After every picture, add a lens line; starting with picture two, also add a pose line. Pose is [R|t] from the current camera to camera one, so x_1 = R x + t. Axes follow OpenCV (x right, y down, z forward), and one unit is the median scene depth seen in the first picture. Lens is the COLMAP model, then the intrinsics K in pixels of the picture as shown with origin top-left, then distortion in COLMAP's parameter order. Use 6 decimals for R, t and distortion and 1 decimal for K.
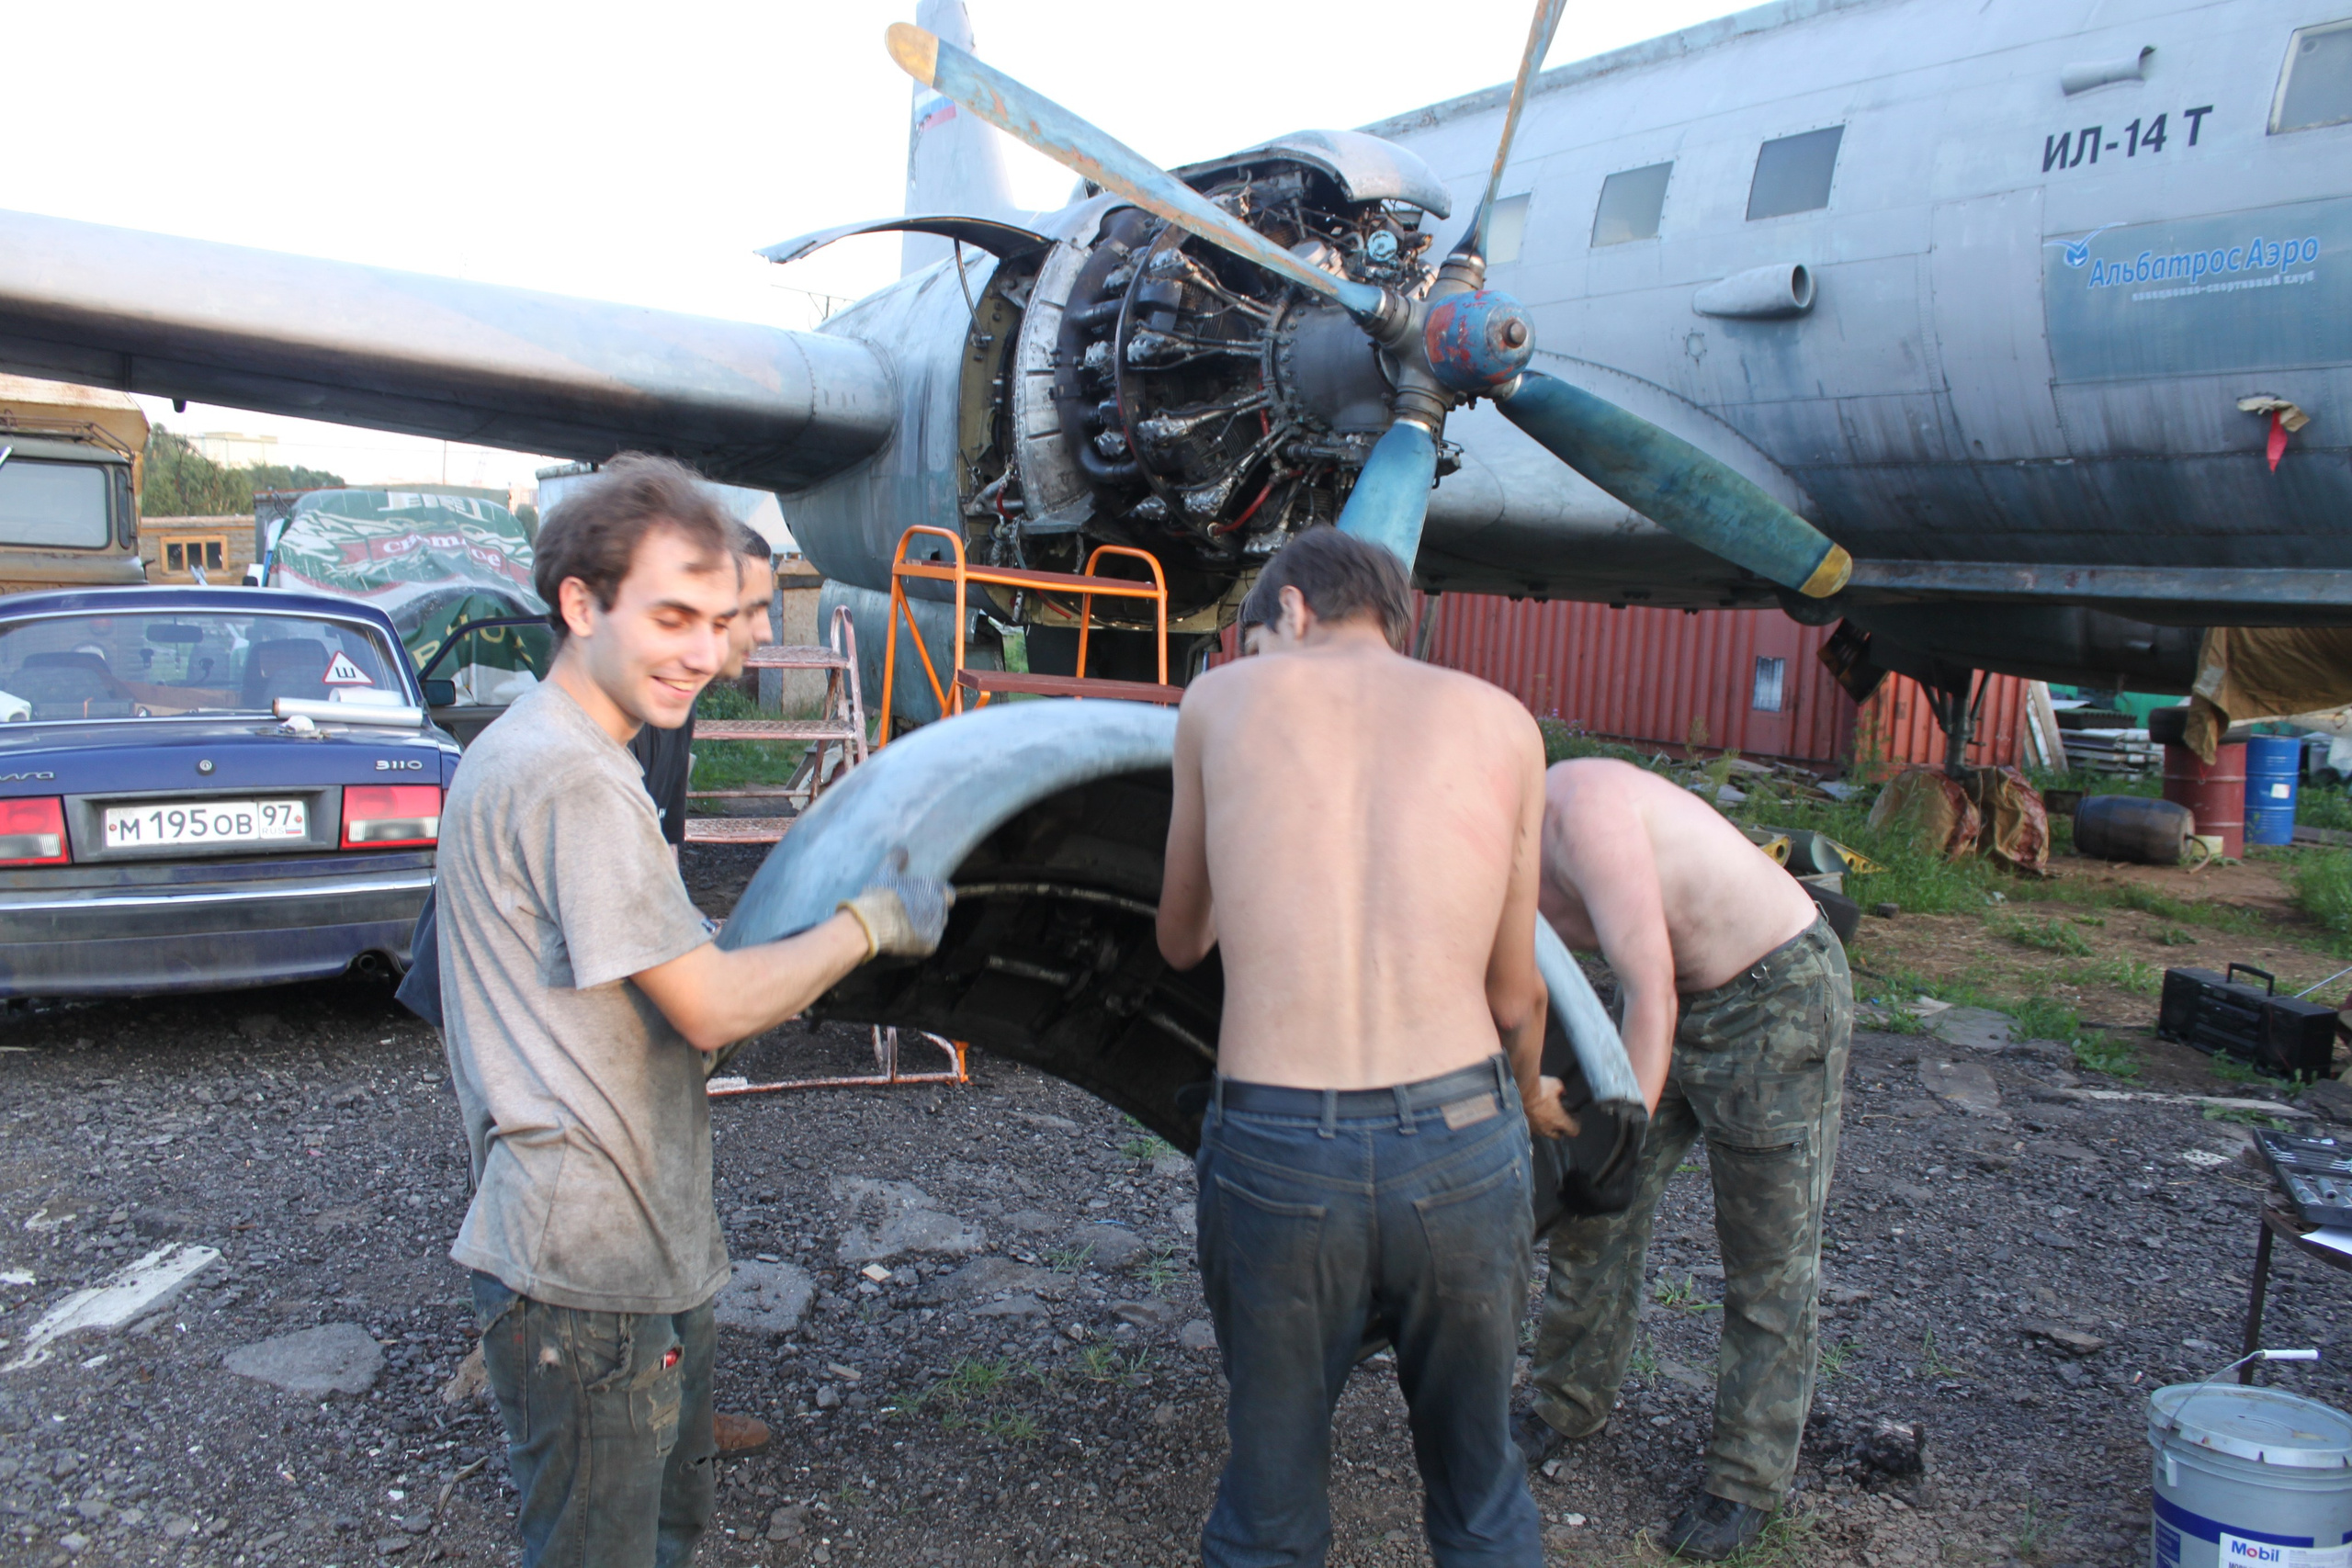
lens RADIAL K [[1955.4, 0, 1182.6], [0, 1955.4, 771.7], [0, 0, 1]] dist [-0.162547, 0.137865]
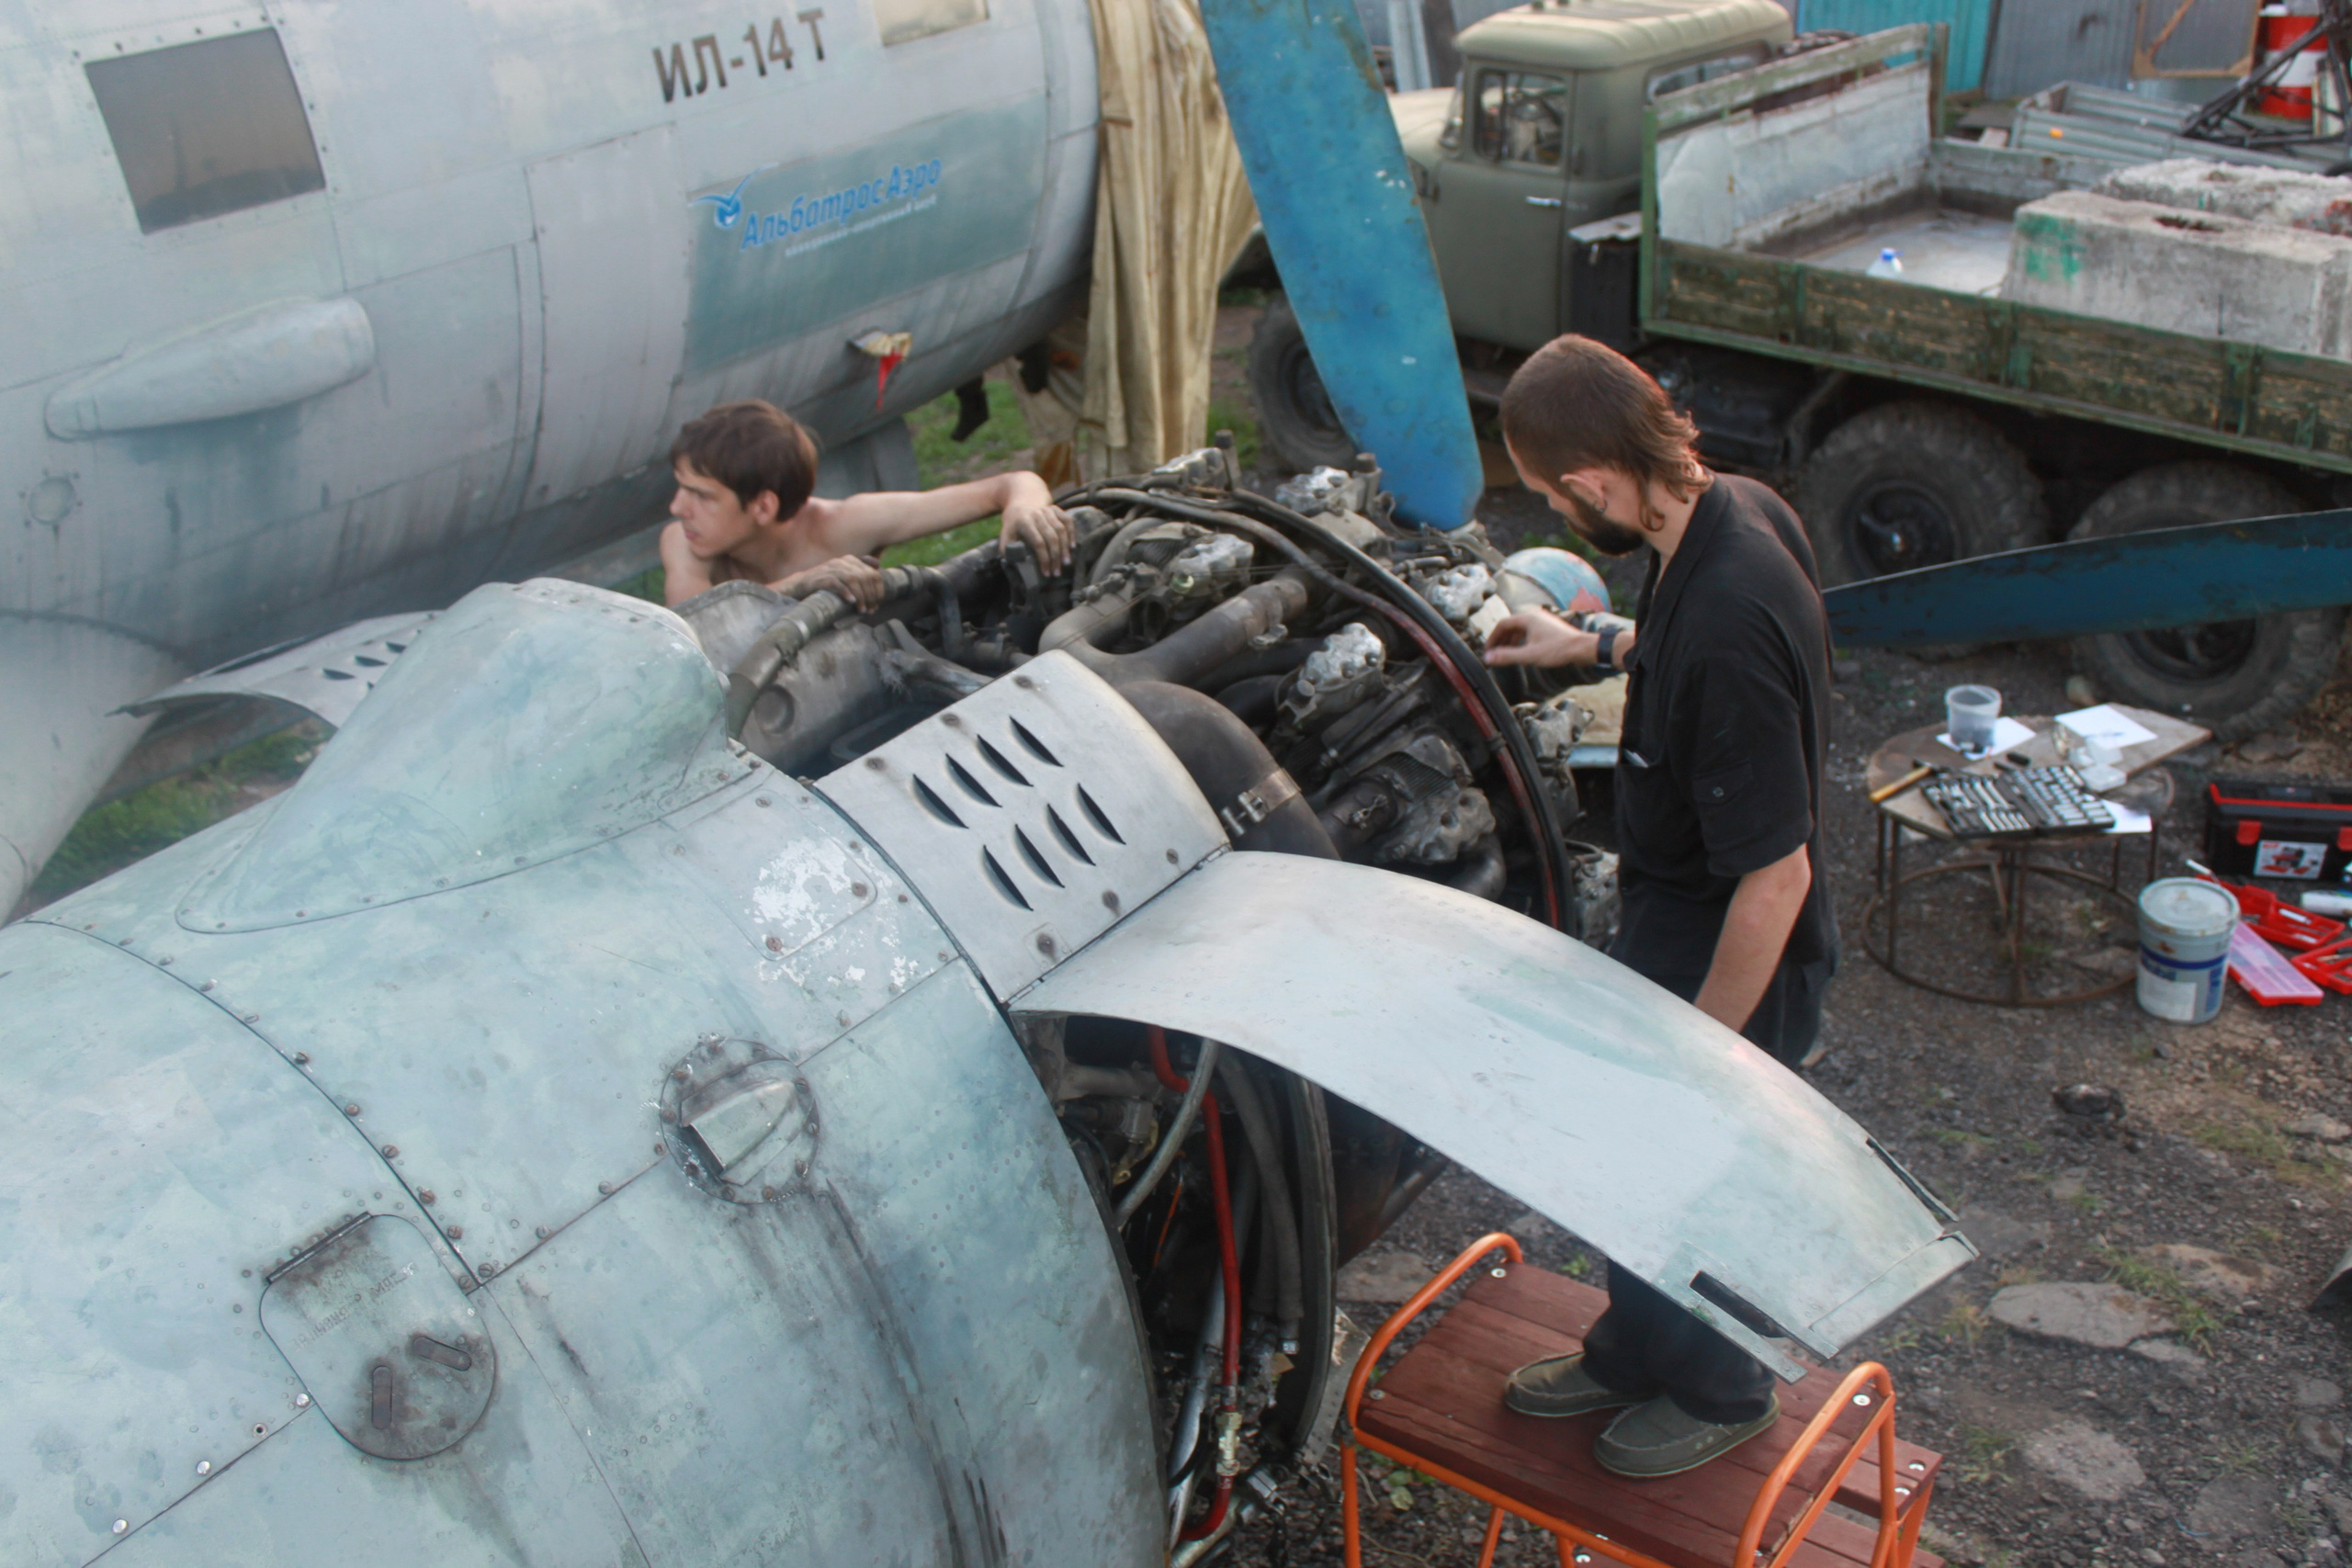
lens RADIAL K [[2309.6, 0, 1205.0], [0, 2309.6, 726.3], [0, 0, 1]] dist [-0.081896, 0.000000]
pose [[-0.418484, -0.416915, 0.806879, -0.431711], [0.114498, 0.857108, 0.502252, -0.554424], [-0.900978, 0.302570, -0.310950, 1.222266]]
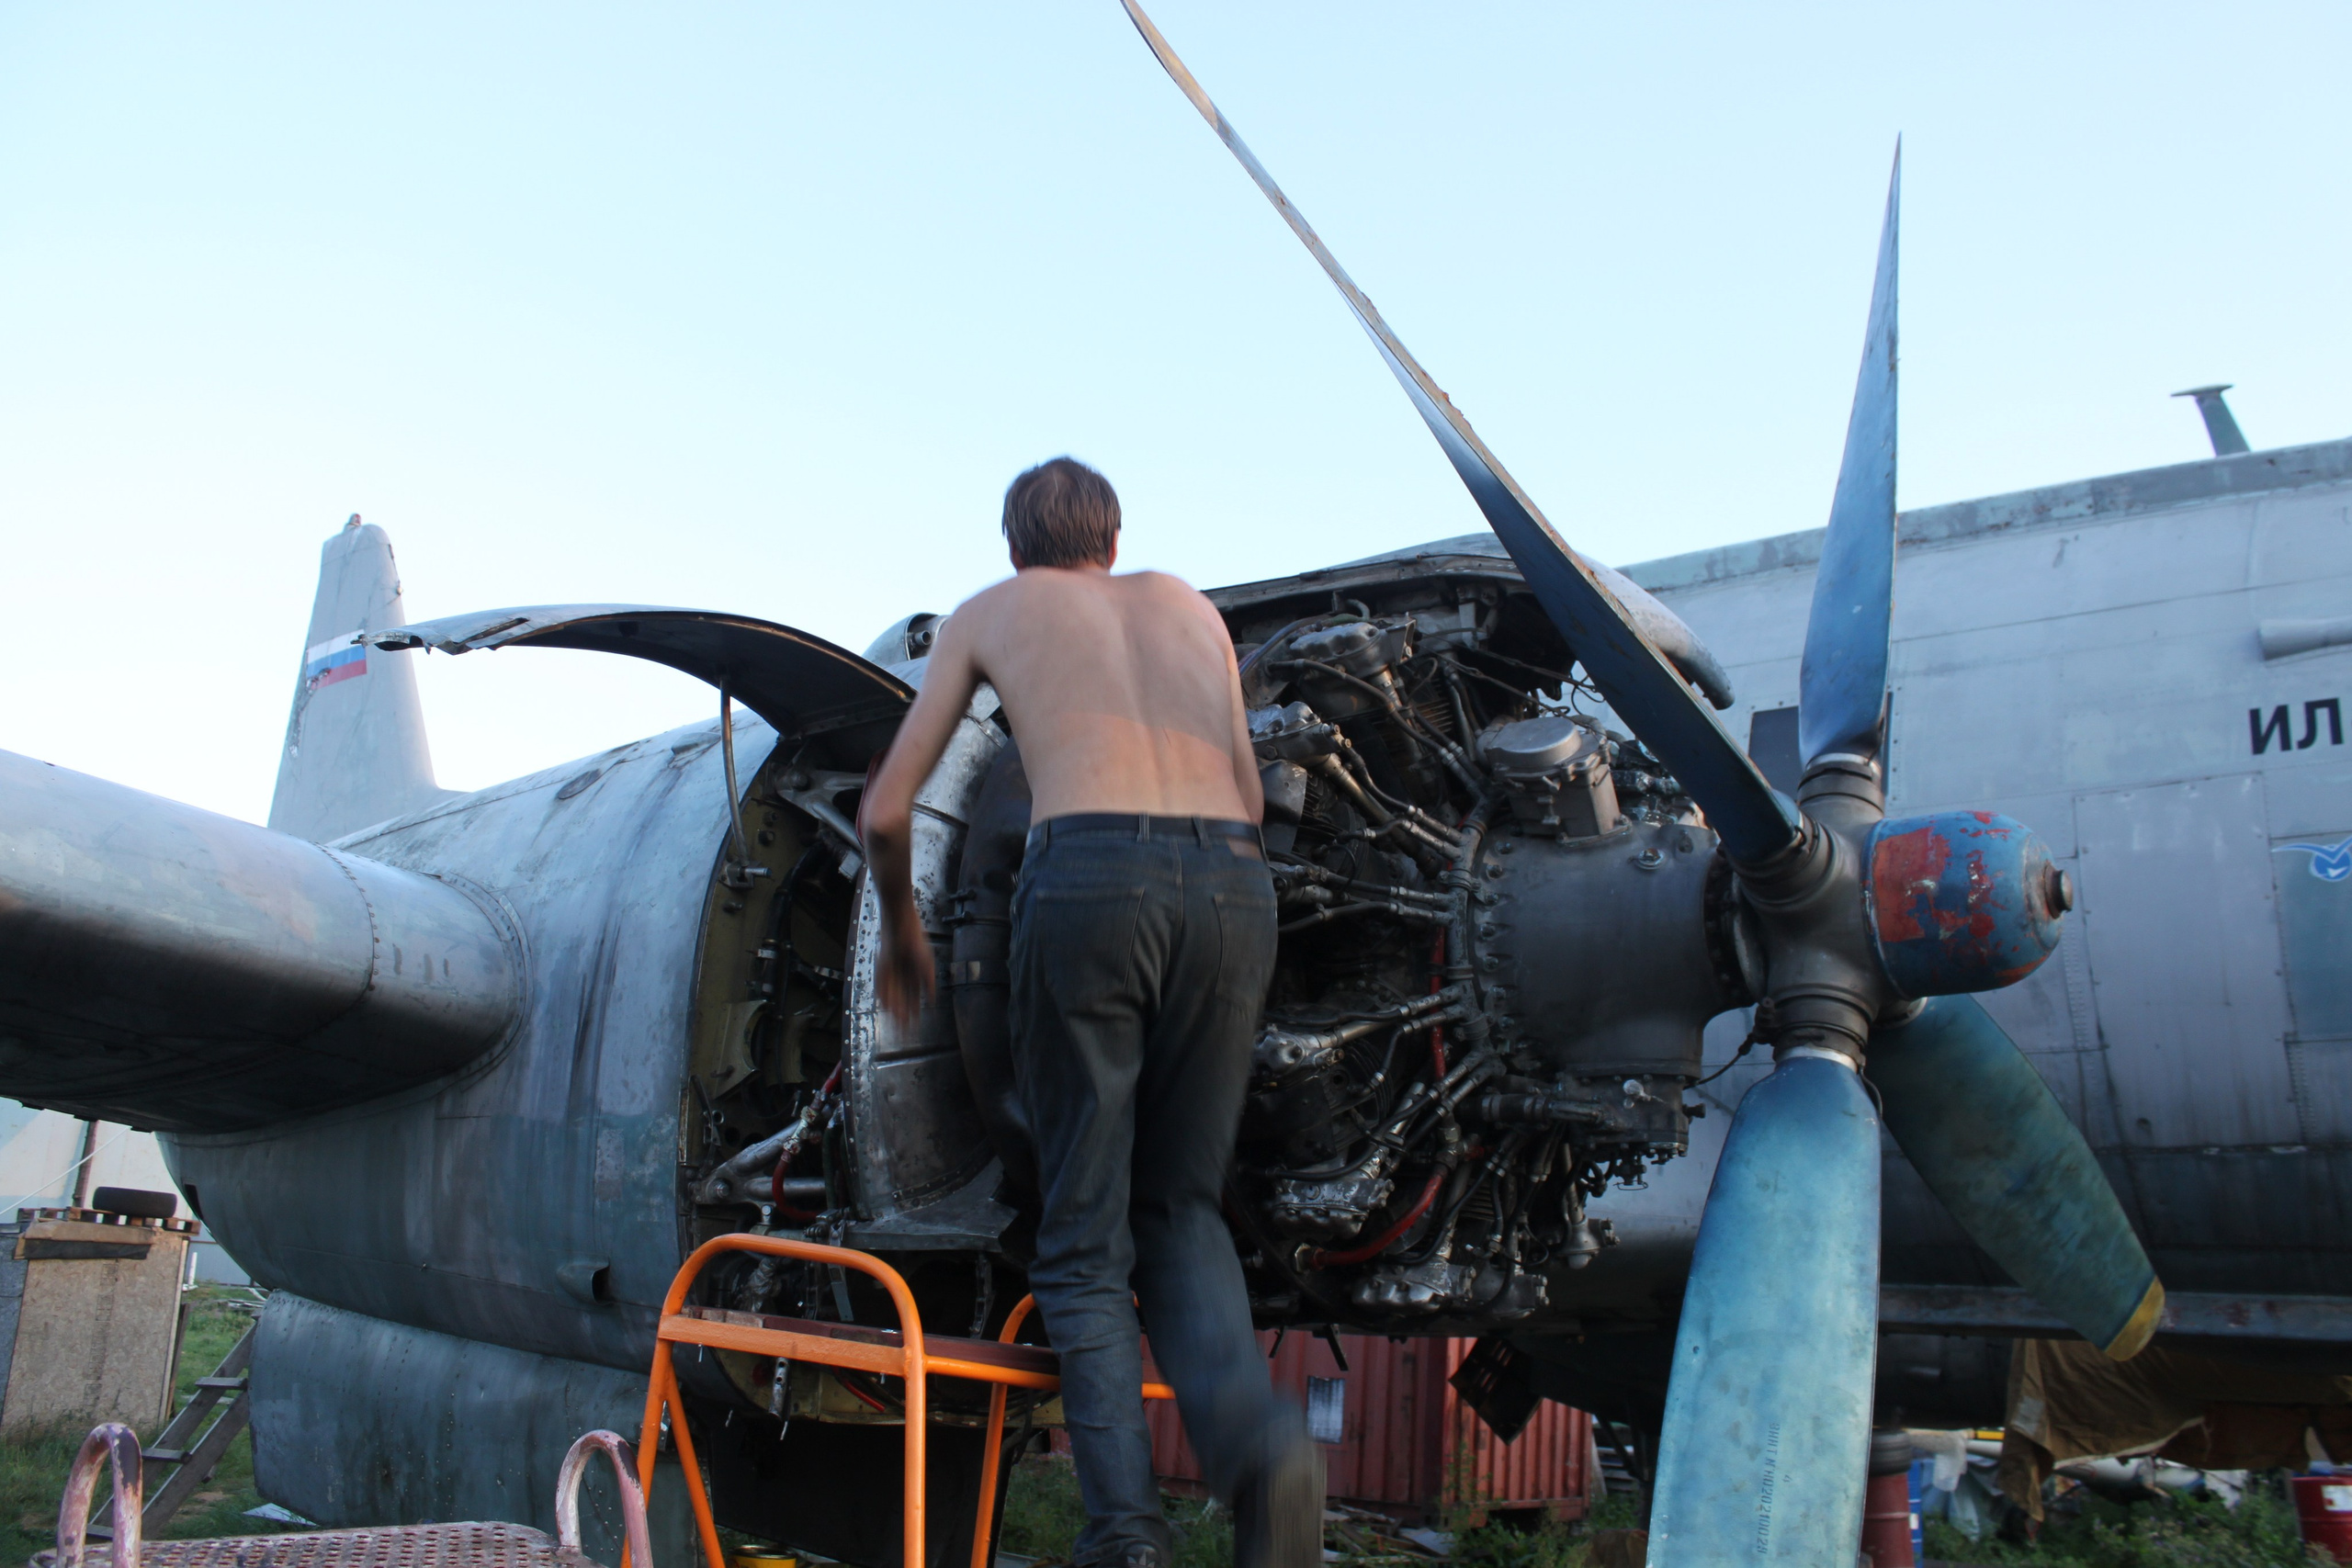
lens RADIAL K [[1955.4, 0, 1188.0], [0, 1955.4, 782.7], [0, 0, 1]] dist [-0.162547, 0.137865]
pose [[0.932554, 0.103472, 0.345885, -0.200418], [0.017771, 0.943732, -0.330232, -0.075374], [-0.360593, 0.314106, 0.878243, 0.534819]]
